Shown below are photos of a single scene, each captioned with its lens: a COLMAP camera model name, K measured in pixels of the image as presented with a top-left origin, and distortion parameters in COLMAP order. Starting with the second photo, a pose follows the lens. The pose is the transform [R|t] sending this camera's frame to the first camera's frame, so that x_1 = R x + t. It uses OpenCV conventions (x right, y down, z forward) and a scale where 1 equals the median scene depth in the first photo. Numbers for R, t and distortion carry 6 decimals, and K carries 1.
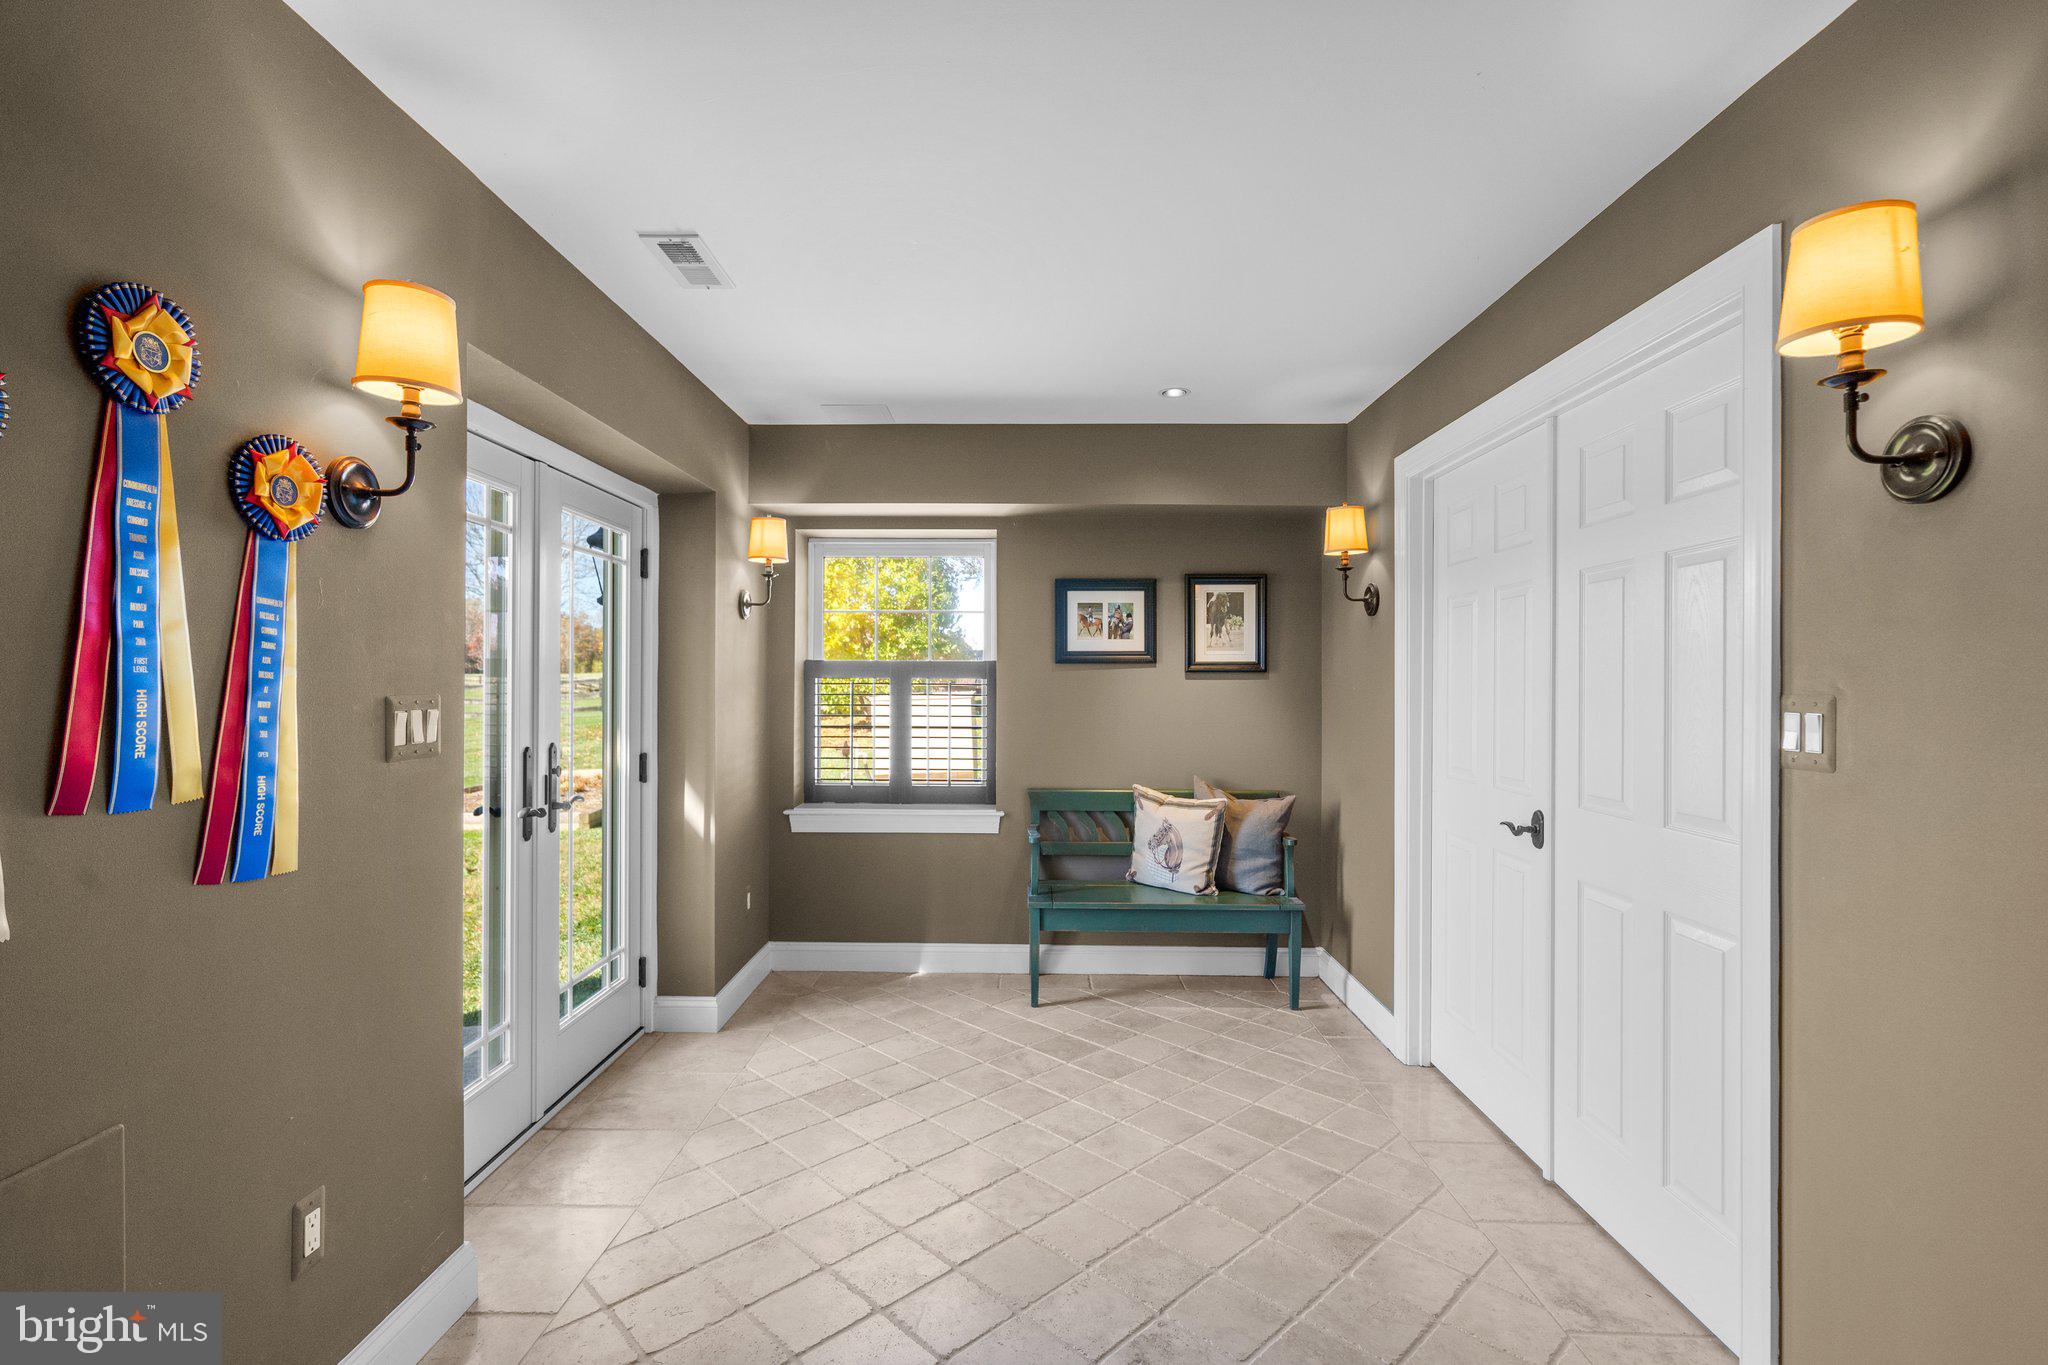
lens RADIAL K [[945.7, 0, 1018.7], [0, 945.7, 682.5], [0, 0, 1]] dist [-0.008359, 0.001873]
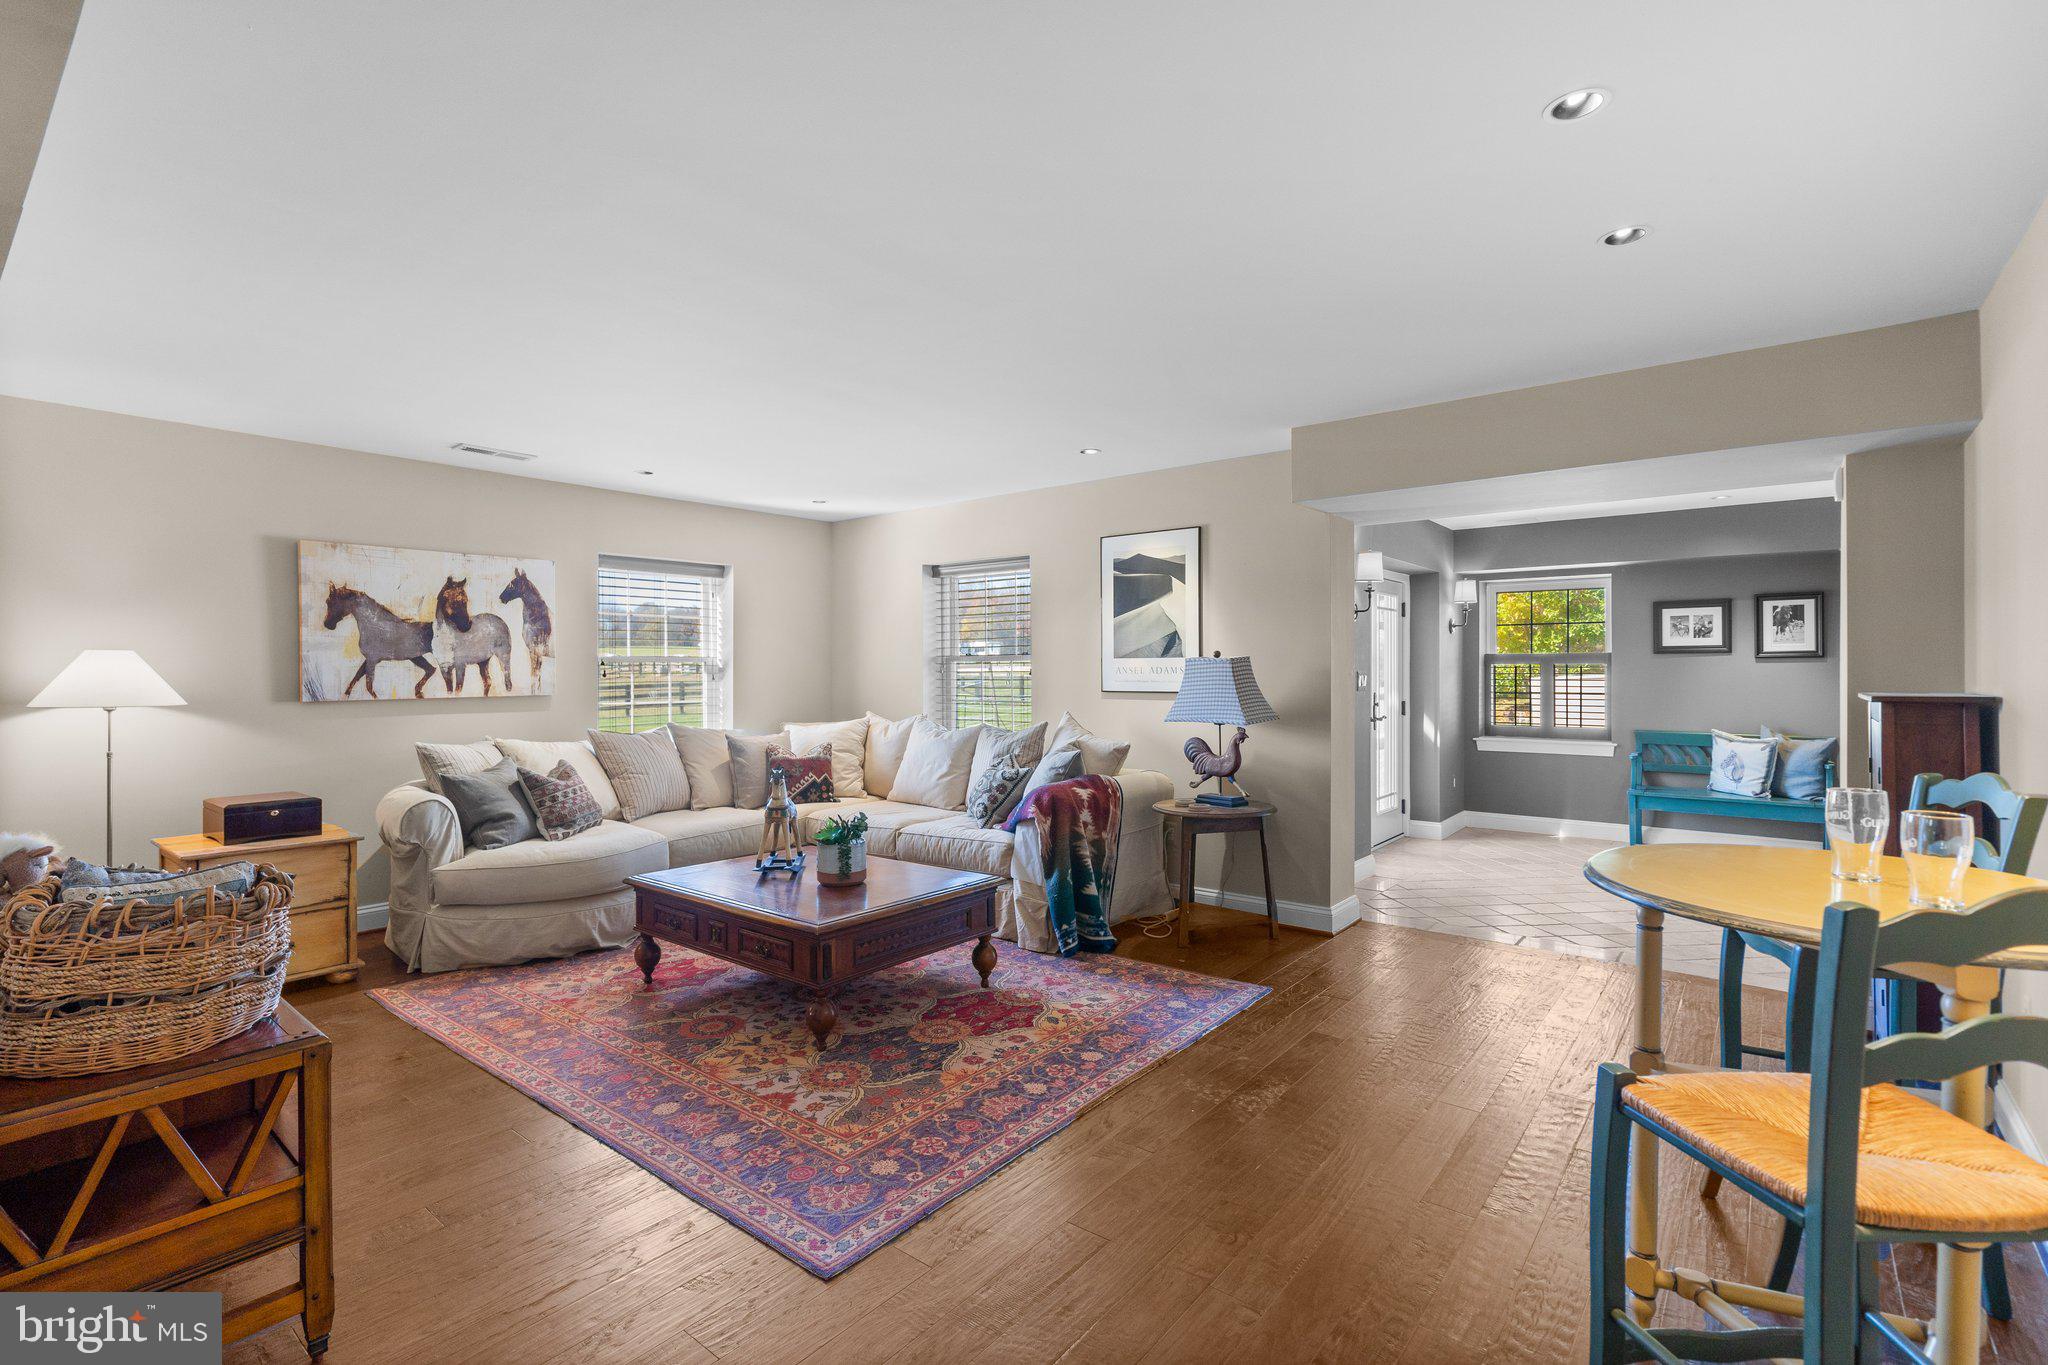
lens RADIAL K [[945.7, 0, 1005.6], [0, 945.7, 671.9], [0, 0, 1]] dist [-0.008359, 0.001873]
pose [[0.782594, -0.004306, -0.622517, 0.176612], [0.005051, 0.999987, -0.000568, 0.006509], [0.622512, -0.002700, 0.782606, -0.973067]]
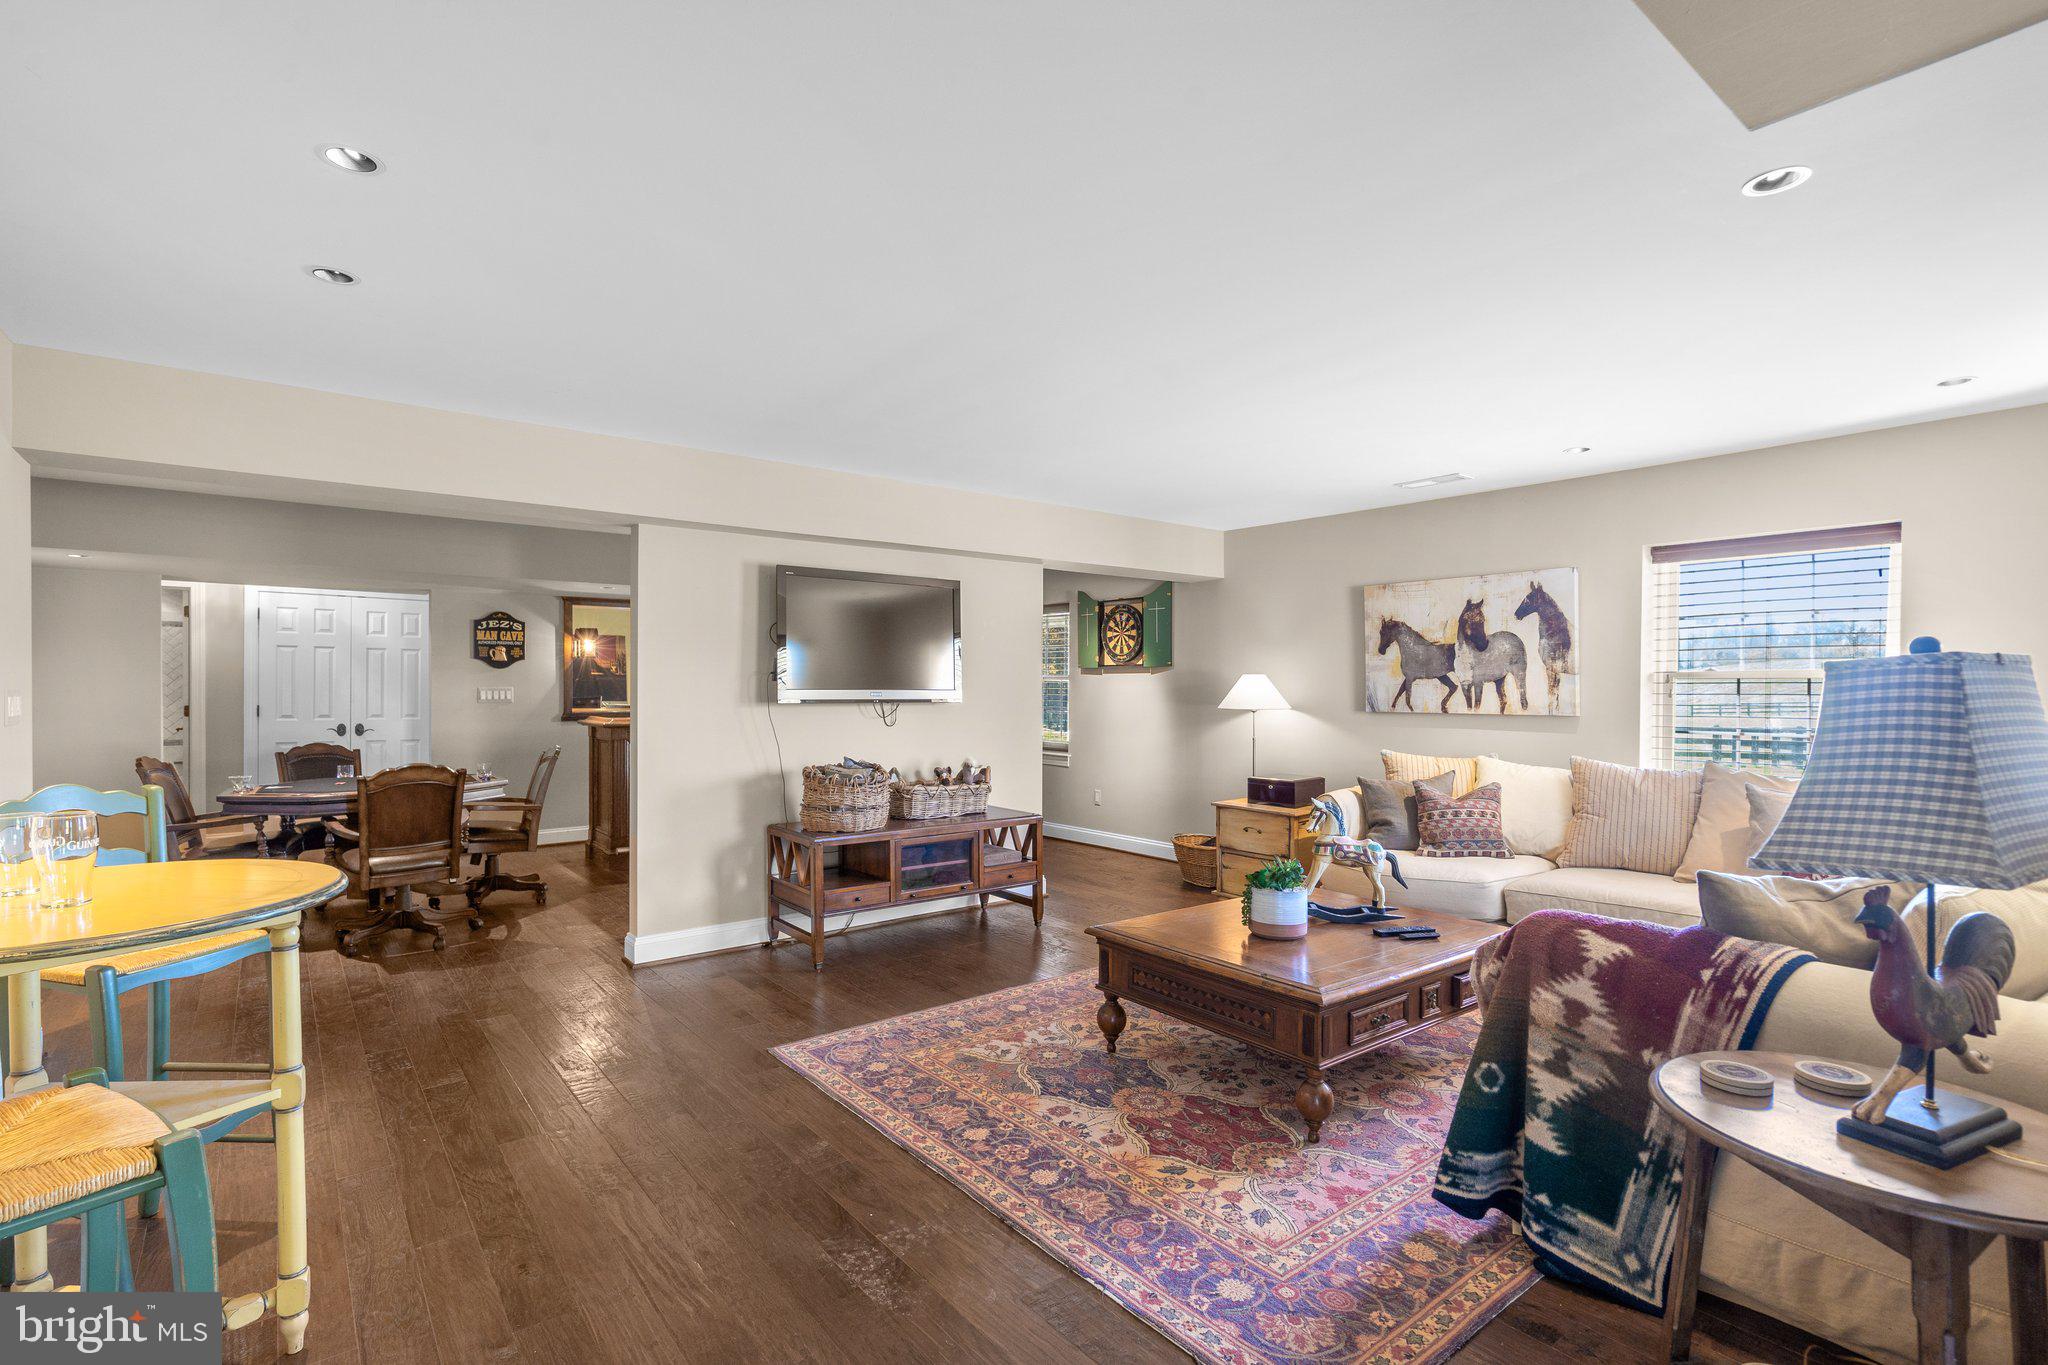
lens RADIAL K [[945.7, 0, 1019.4], [0, 945.7, 686.2], [0, 0, 1]] dist [-0.008359, 0.001873]
pose [[-0.773592, -0.006132, -0.633654, 0.152231], [-0.006596, 0.999977, -0.001625, 0.003995], [0.633649, 0.002923, -0.773615, 0.097152]]
